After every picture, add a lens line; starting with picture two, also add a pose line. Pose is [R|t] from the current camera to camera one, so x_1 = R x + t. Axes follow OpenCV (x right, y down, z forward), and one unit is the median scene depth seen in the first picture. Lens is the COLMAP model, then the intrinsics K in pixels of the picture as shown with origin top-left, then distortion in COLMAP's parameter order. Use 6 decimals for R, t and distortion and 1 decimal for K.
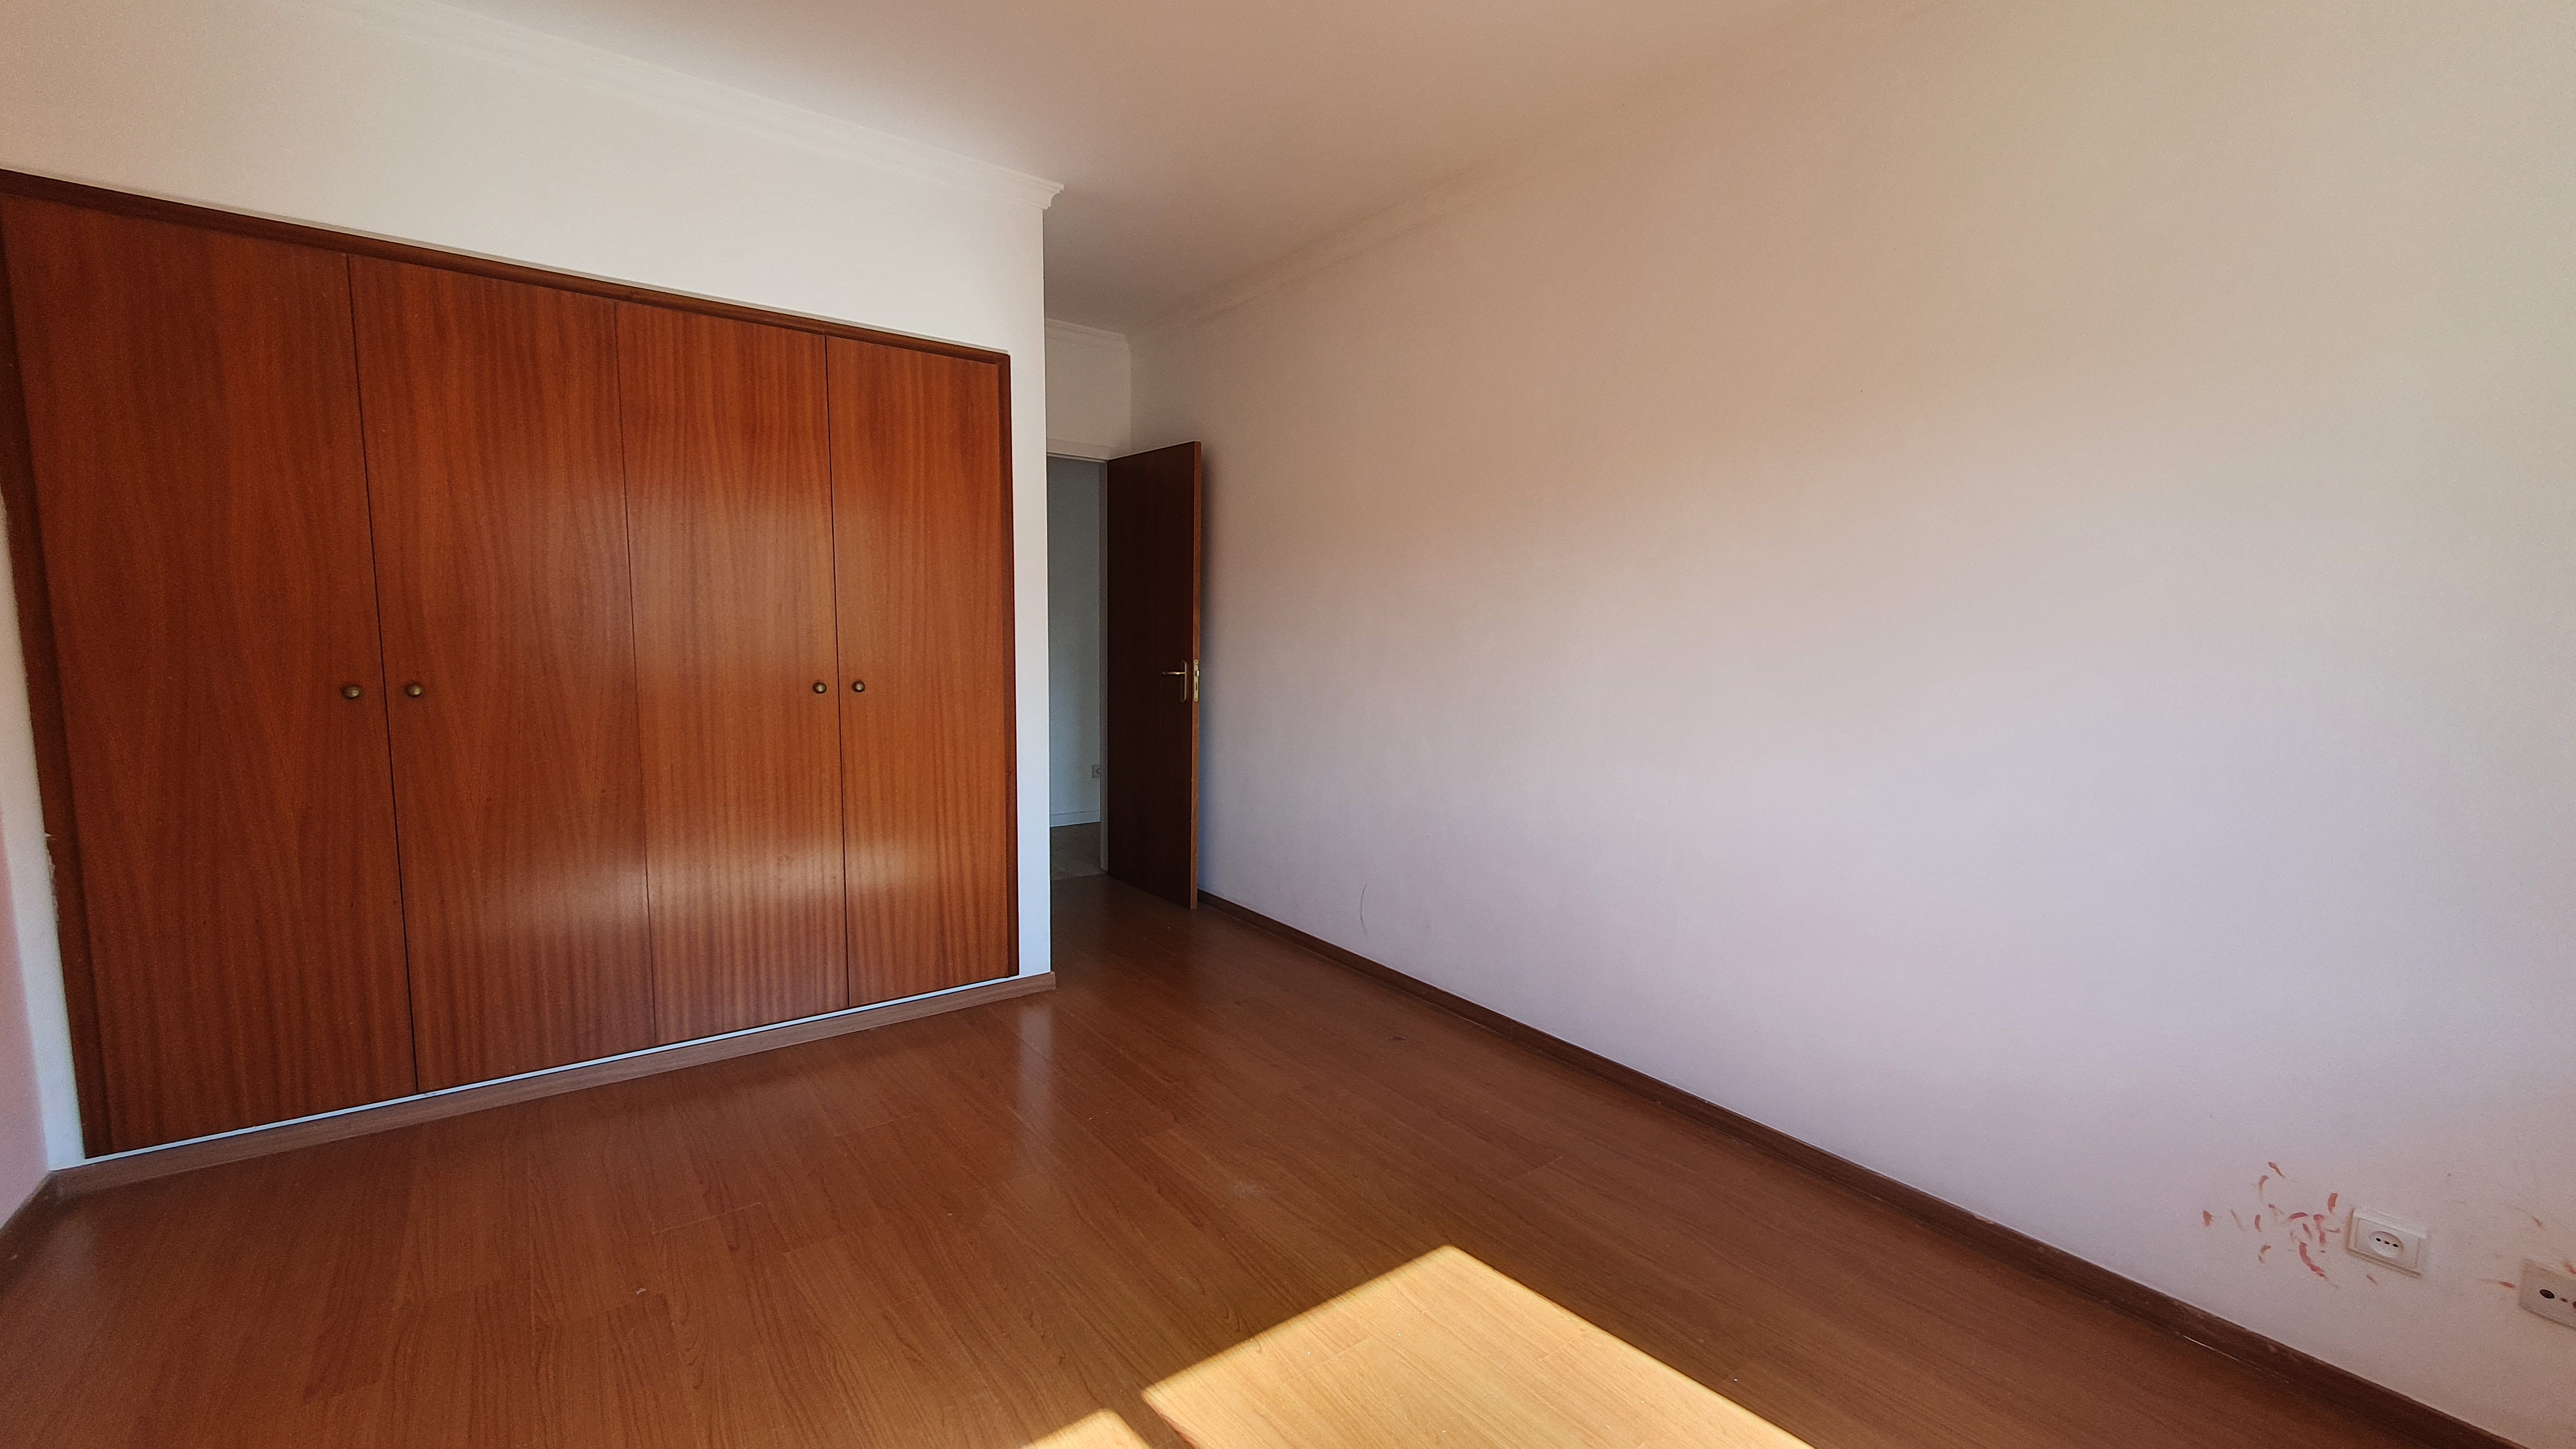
lens RADIAL K [[1024.4, 0, 1287.2], [0, 1024.4, 728.9], [0, 0, 1]] dist [0.012502, 0.000319]
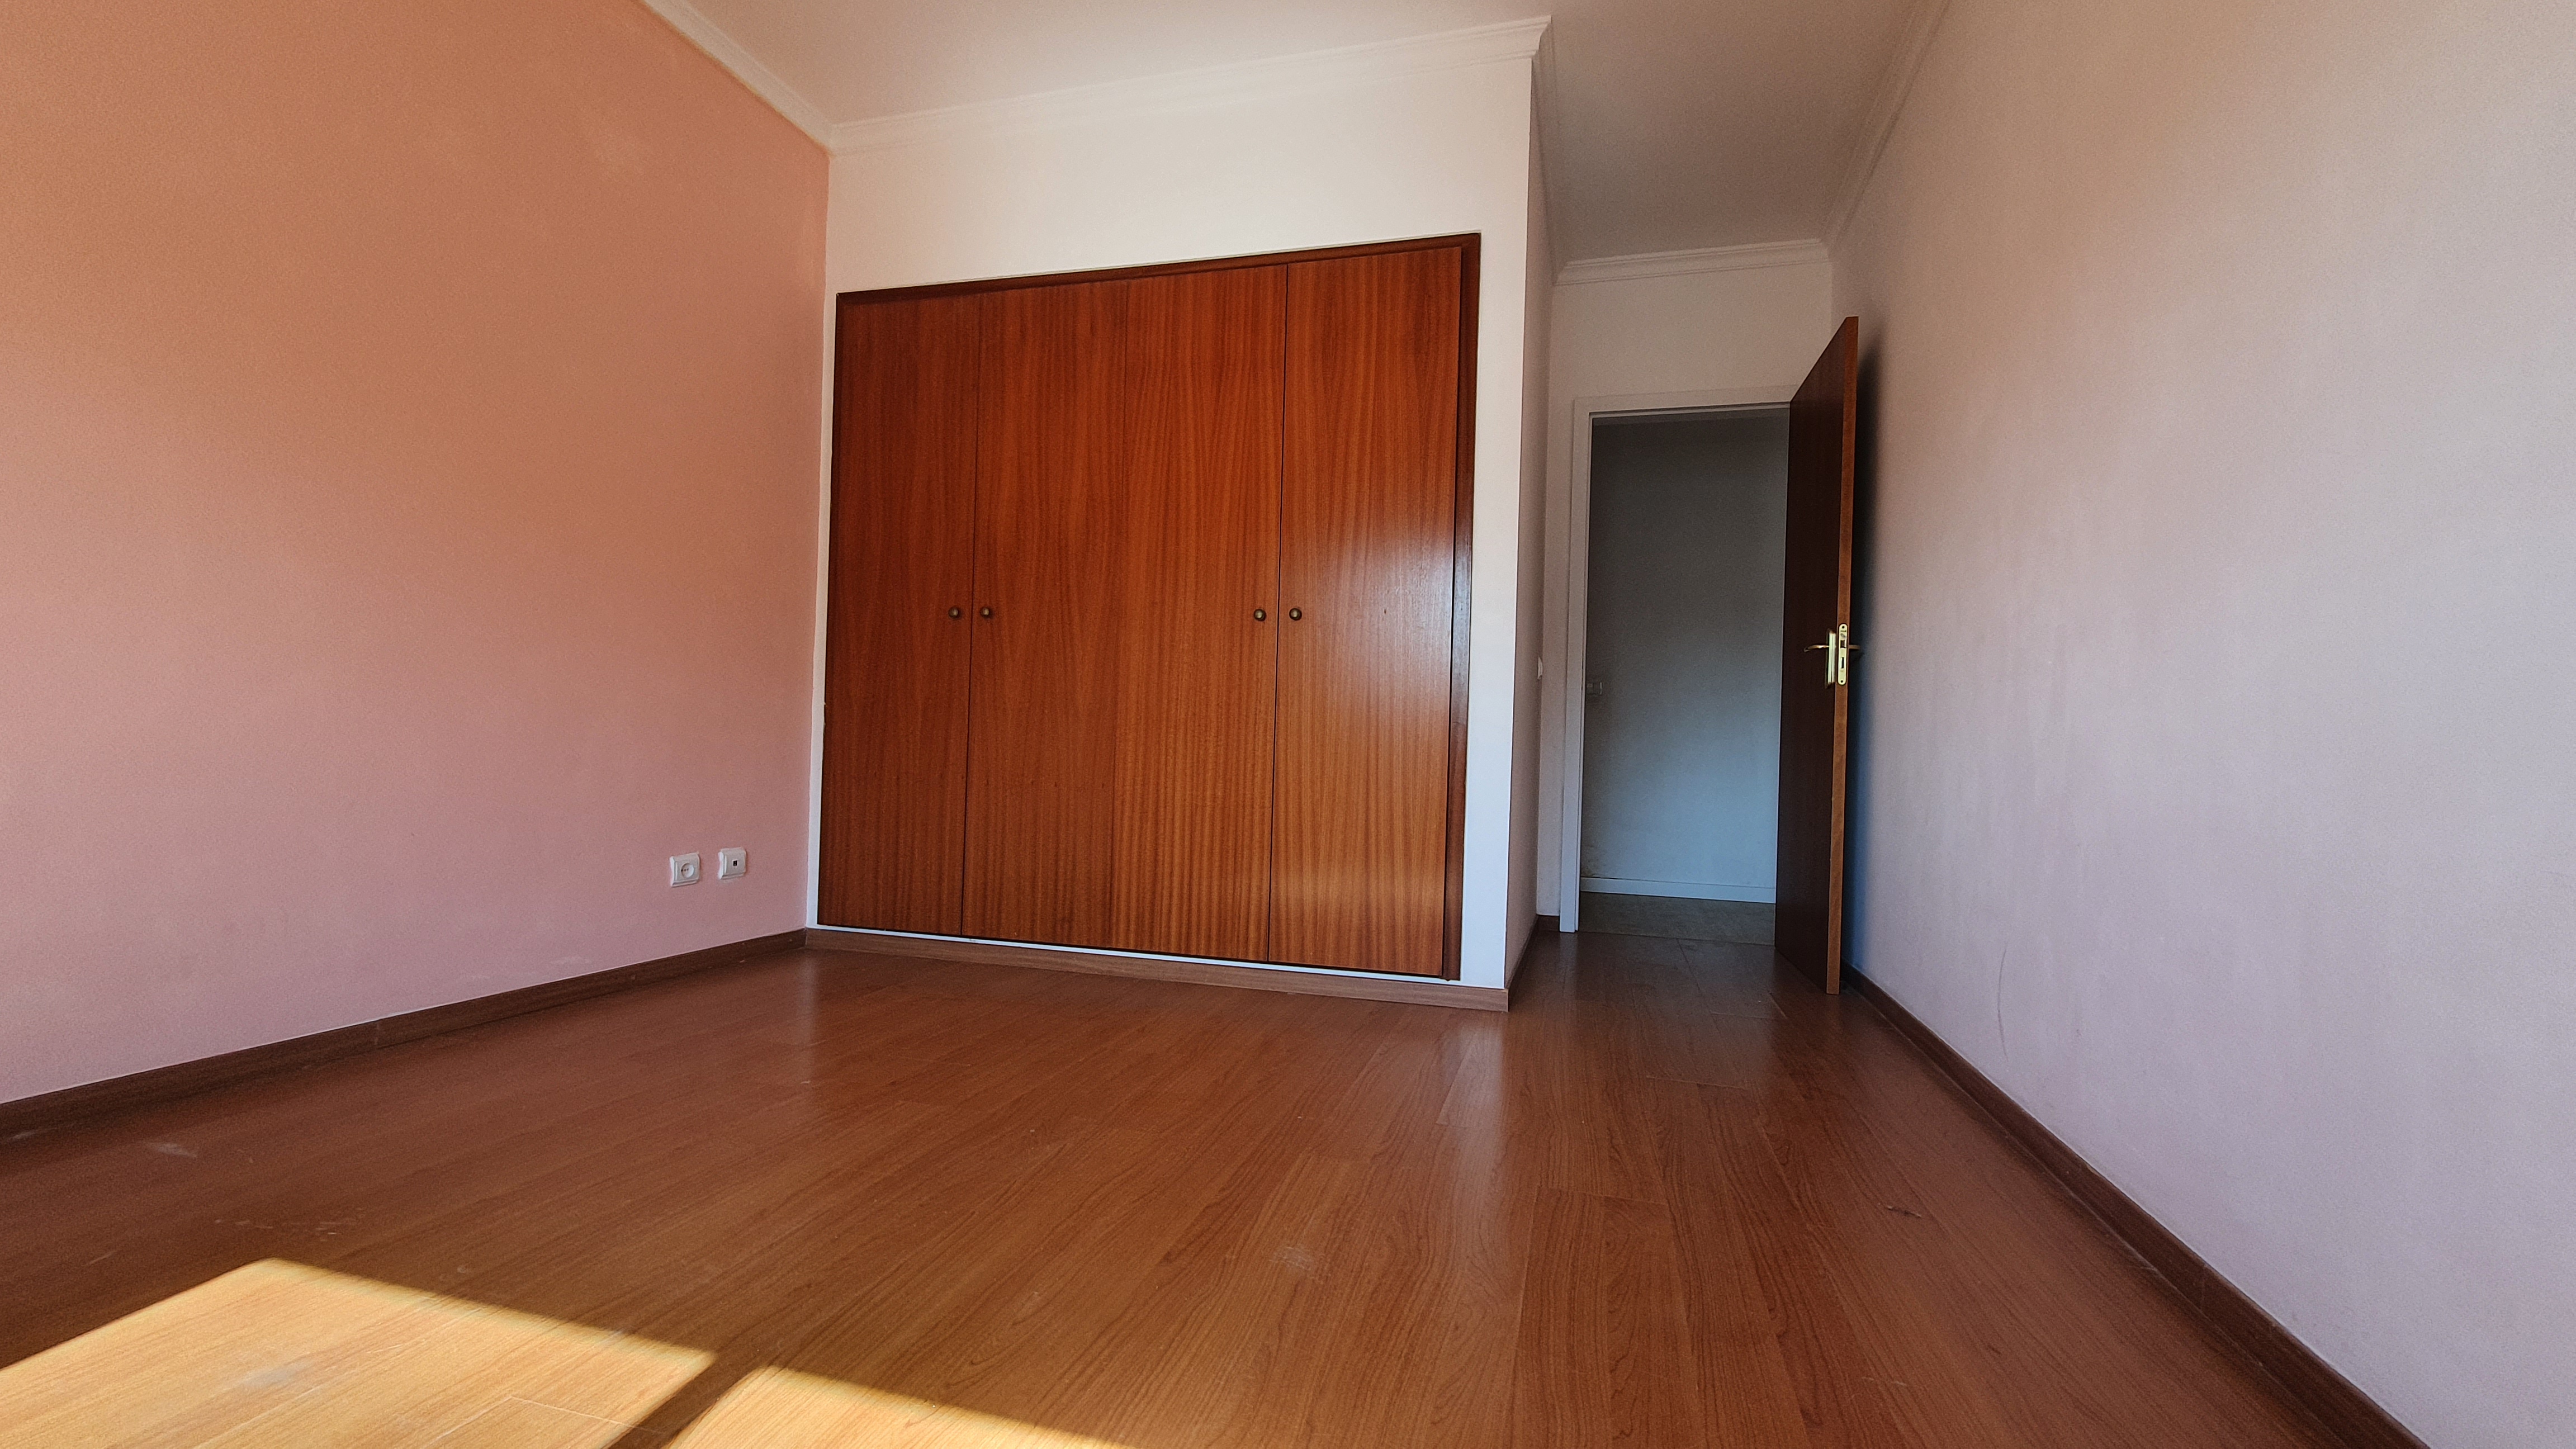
lens RADIAL K [[1024.4, 0, 1291.6], [0, 1024.4, 717.2], [0, 0, 1]] dist [0.012502, 0.000319]
pose [[0.633332, -0.003756, -0.773871, 0.322145], [-0.100389, 0.991140, -0.086968, 0.139005], [0.767341, 0.132768, 0.627343, 0.431452]]
